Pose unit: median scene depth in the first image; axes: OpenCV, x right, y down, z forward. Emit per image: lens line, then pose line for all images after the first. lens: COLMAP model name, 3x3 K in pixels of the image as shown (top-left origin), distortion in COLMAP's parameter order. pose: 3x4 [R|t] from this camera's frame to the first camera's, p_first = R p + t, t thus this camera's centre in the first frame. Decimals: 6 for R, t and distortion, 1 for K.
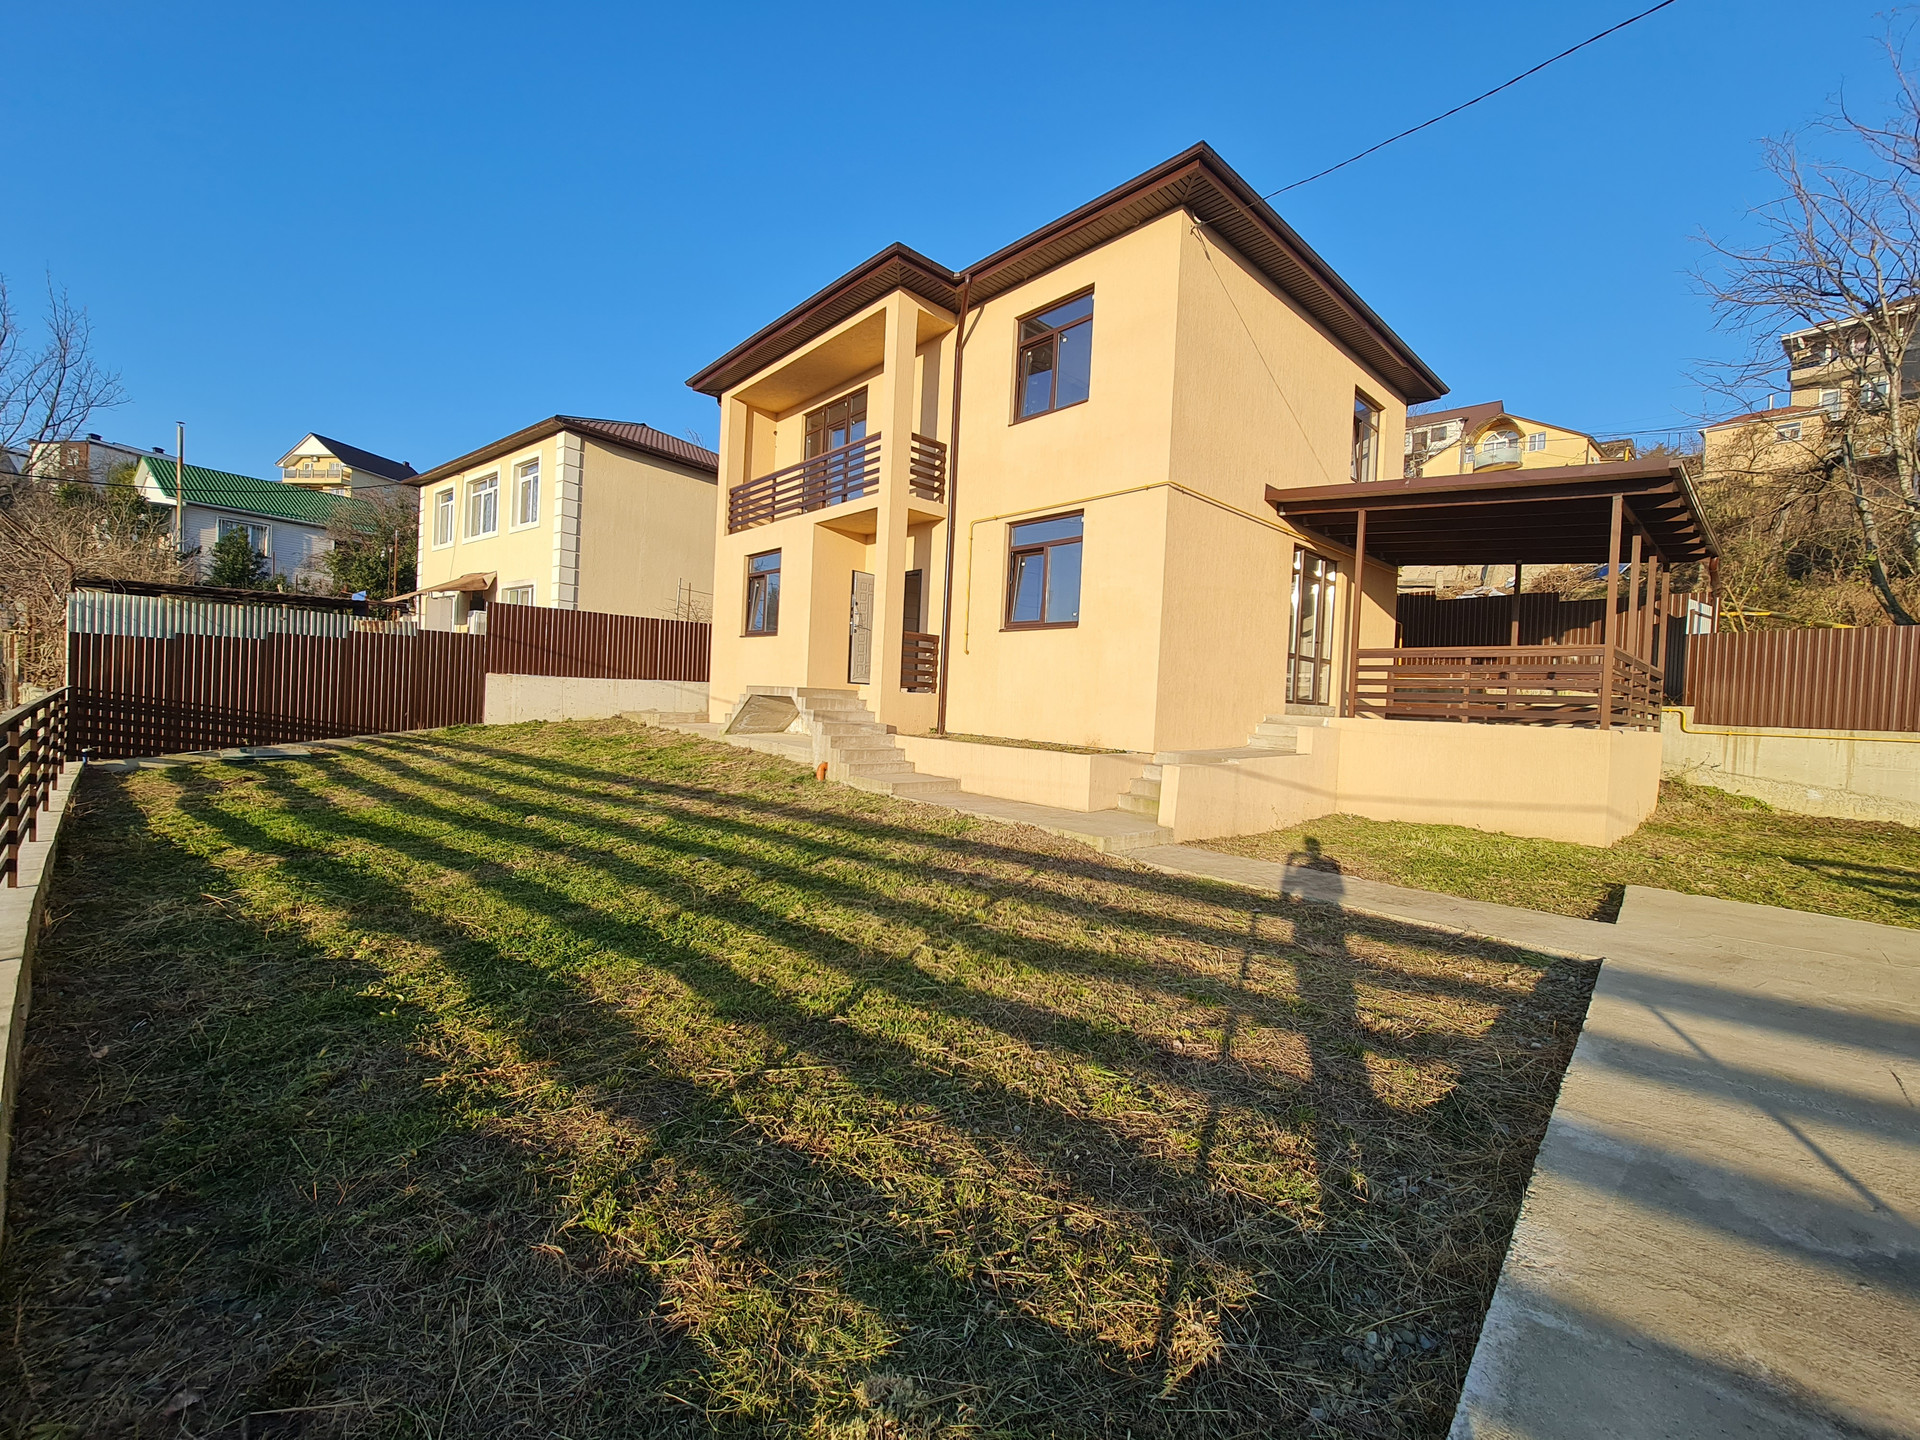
lens RADIAL K [[779.1, 0, 955.5], [0, 779.1, 708.7], [0, 0, 1]] dist [-0.006079, 0.003514]
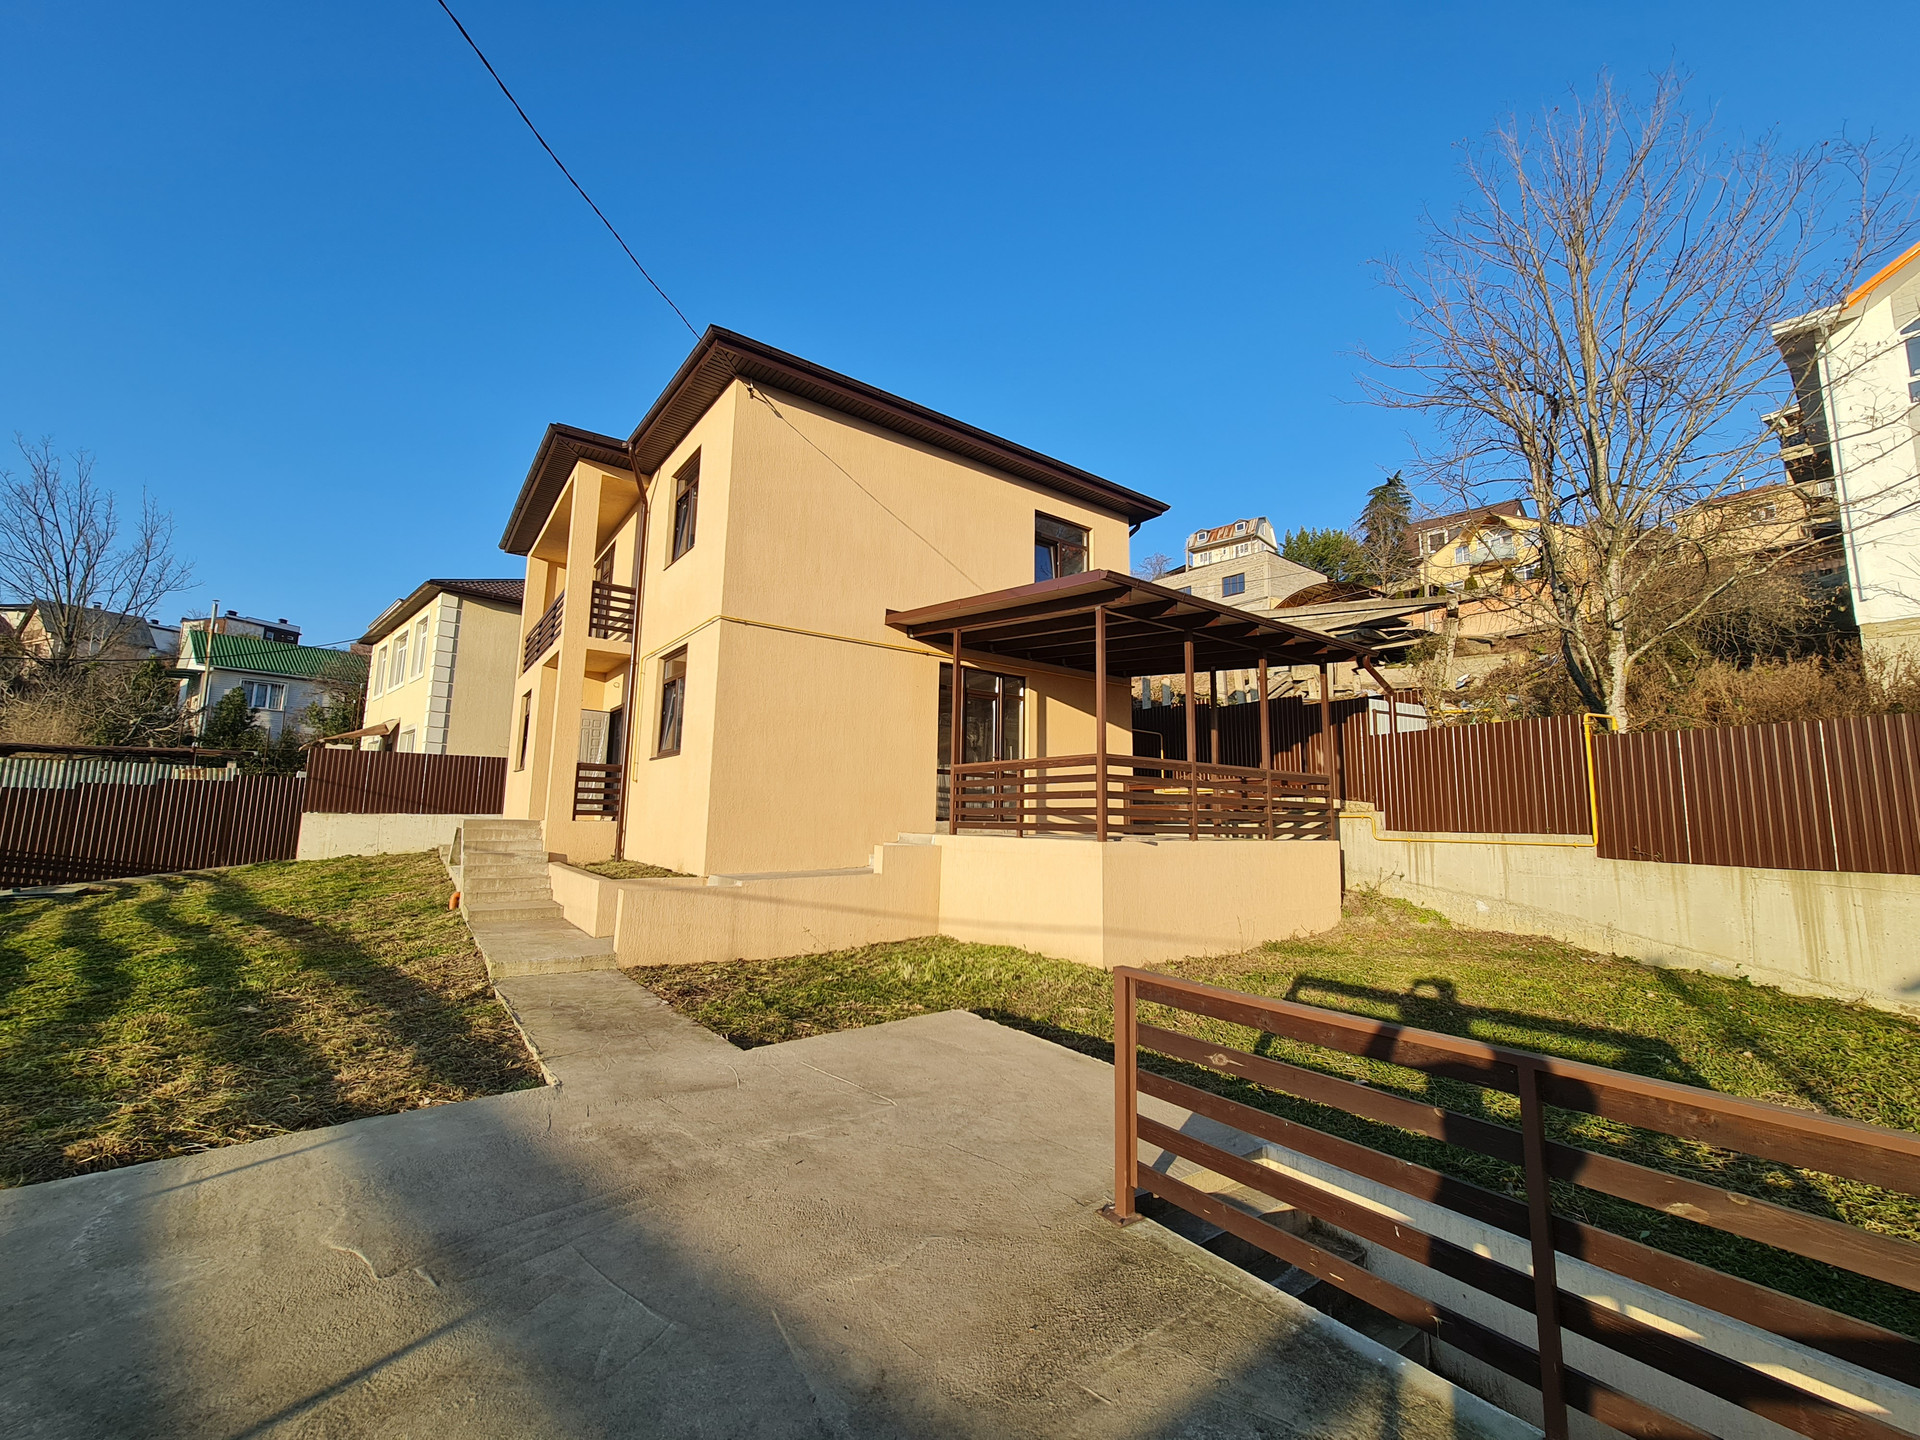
lens RADIAL K [[779.1, 0, 952.1], [0, 779.1, 710.3], [0, 0, 1]] dist [-0.006079, 0.003514]
pose [[0.994200, -0.042640, -0.098729, 0.565507], [0.026923, 0.987488, -0.155378, 0.008239], [0.104119, 0.151819, 0.982909, 0.004961]]
